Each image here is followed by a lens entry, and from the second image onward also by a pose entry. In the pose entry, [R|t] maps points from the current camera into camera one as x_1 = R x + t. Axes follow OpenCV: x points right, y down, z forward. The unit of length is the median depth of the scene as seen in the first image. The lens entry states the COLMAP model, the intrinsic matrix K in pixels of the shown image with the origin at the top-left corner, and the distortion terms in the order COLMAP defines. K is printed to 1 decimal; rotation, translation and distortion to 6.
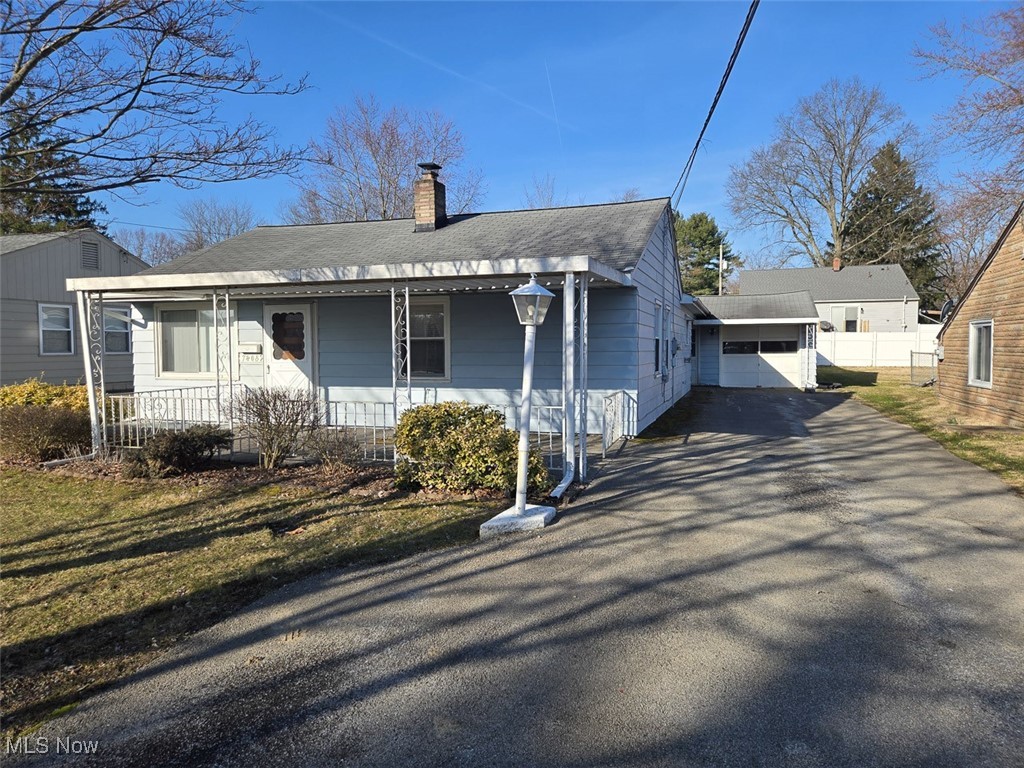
lens RADIAL K [[681.4, 0, 520.0], [0, 681.4, 382.6], [0, 0, 1]] dist [0.074405, -0.057439]
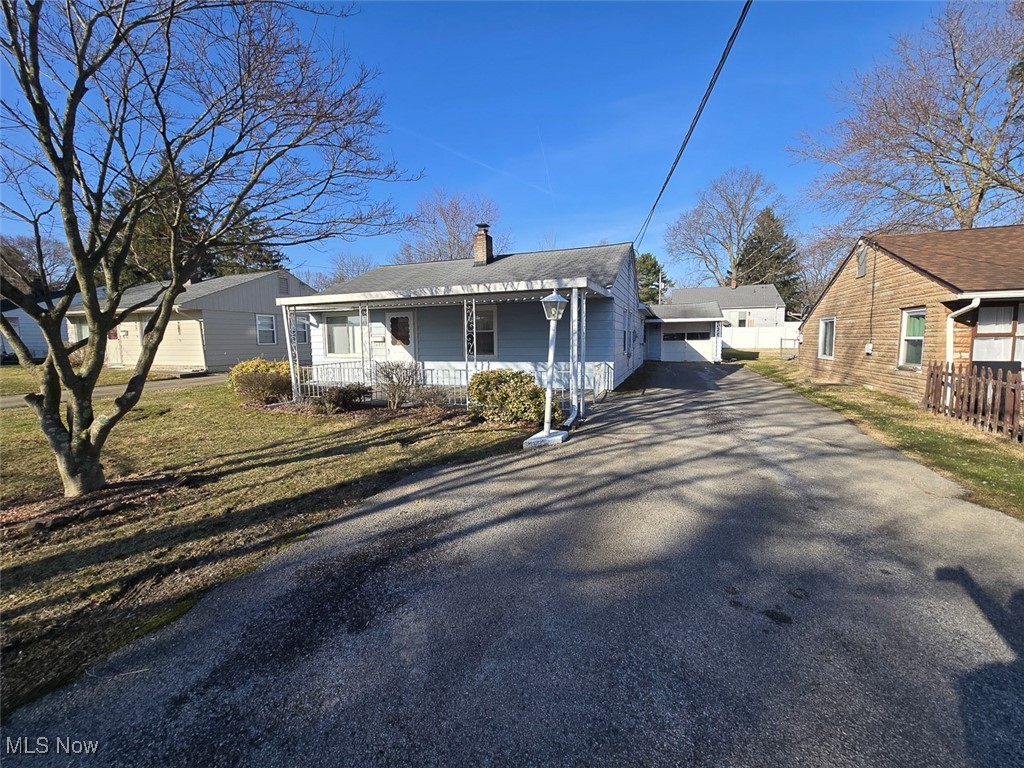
lens RADIAL K [[419.8, 0, 511.8], [0, 419.8, 380.9], [0, 0, 1]] dist [-0.001672, 0.001762]
pose [[0.998651, -0.003250, -0.051831, -0.023503], [0.005744, 0.998829, 0.048044, 0.008551], [0.051614, -0.048277, 0.997500, -0.009166]]
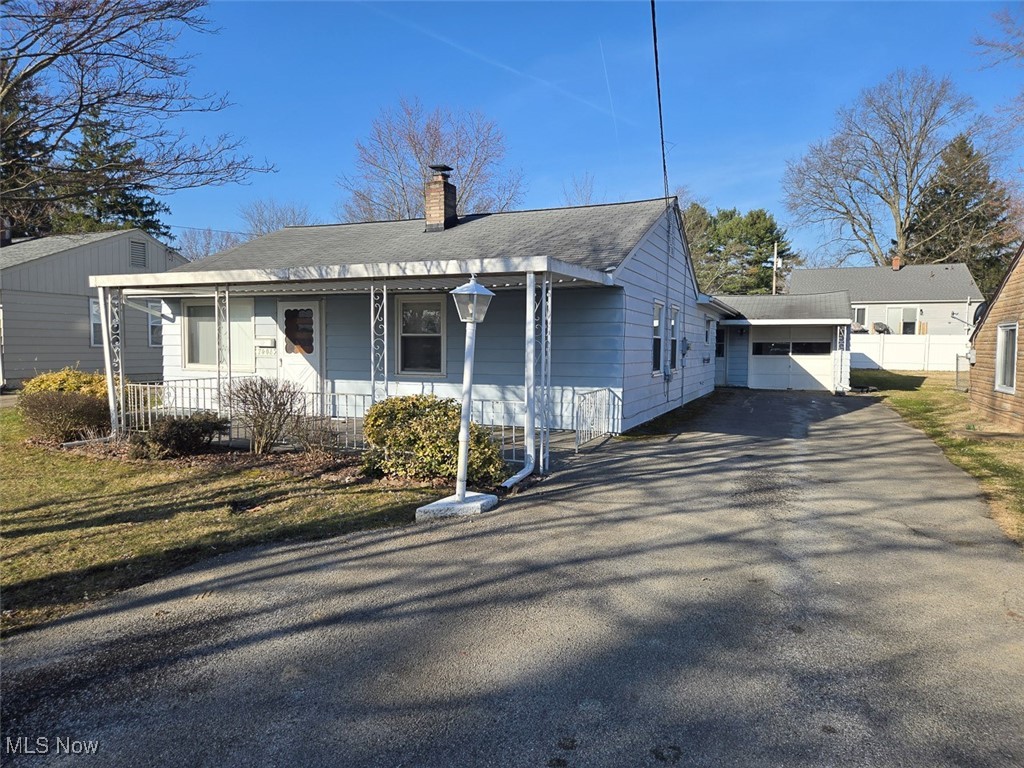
lens RADIAL K [[681.4, 0, 510.2], [0, 681.4, 387.9], [0, 0, 1]] dist [0.074405, -0.057439]
pose [[0.995956, 0.018952, -0.087820, 0.124871], [-0.018079, 0.999779, 0.010722, 0.003372], [0.088004, -0.009090, 0.996079, -0.035936]]
